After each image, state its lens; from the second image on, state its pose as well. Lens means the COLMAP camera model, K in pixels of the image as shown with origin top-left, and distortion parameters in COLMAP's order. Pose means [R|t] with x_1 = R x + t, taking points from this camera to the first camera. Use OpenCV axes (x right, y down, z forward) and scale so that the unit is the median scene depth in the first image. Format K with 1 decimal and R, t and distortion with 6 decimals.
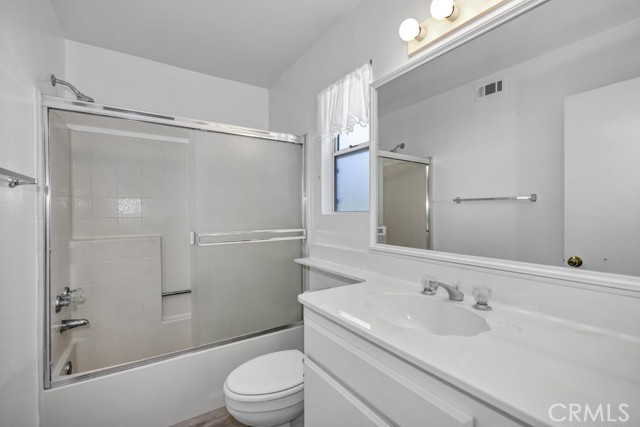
lens RADIAL K [[273.7, 0, 320.0], [0, 273.7, 213.5], [0, 0, 1]] dist [0.001992, 0.000217]
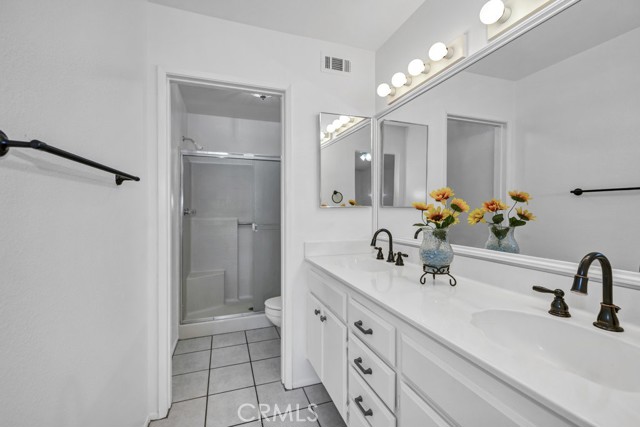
lens RADIAL K [[265.2, 0, 320.0], [0, 265.2, 213.5], [0, 0, 1]] dist [0.000884, 0.000085]
pose [[0.966391, 0.006166, -0.257004, 0.114537], [-0.004209, 0.999958, 0.008163, -0.000267], [0.257044, -0.006806, 0.966376, -0.165873]]
